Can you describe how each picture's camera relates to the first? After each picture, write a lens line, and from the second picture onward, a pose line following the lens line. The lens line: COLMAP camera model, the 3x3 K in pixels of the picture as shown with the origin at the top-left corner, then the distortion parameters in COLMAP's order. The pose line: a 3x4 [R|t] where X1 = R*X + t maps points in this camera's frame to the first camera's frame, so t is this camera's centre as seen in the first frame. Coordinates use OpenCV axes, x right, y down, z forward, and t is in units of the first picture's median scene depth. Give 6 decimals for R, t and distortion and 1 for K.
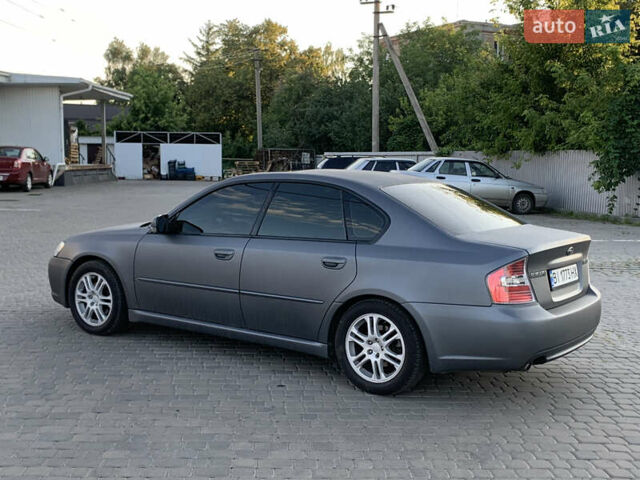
lens RADIAL K [[863.2, 0, 320.0], [0, 863.2, 240.0], [0, 0, 1]] dist [0.095532, -0.050434]
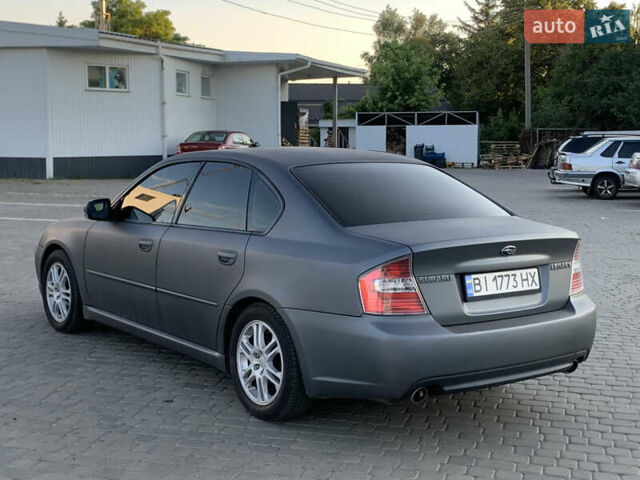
lens RADIAL K [[999.4, 0, 307.9], [0, 999.4, 239.3], [0, 0, 1]] dist [0.208546, -0.703378]
pose [[0.944605, 0.022644, -0.327426, 0.055117], [-0.022267, 0.999740, 0.004900, 0.000326], [0.327452, 0.002663, 0.944864, 0.015133]]
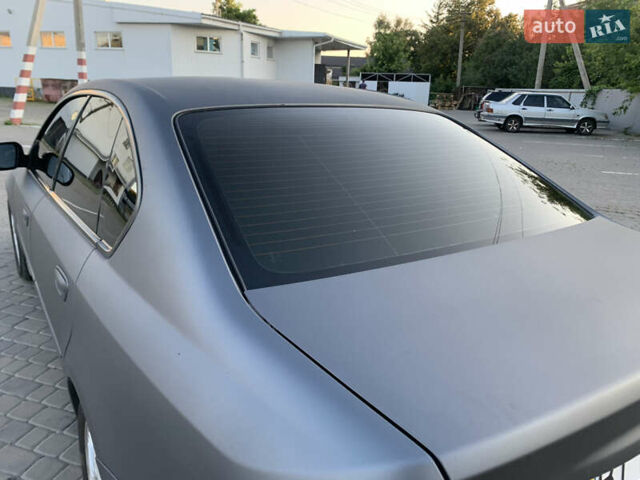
lens RADIAL K [[497.1, 0, 314.5], [0, 497.1, 240.0], [0, 0, 1]] dist [0.009517, -0.013363]
pose [[0.929852, 0.125933, -0.345712, 0.030388], [-0.057754, 0.977911, 0.200885, -0.007470], [0.363373, -0.166827, 0.916585, 0.110370]]
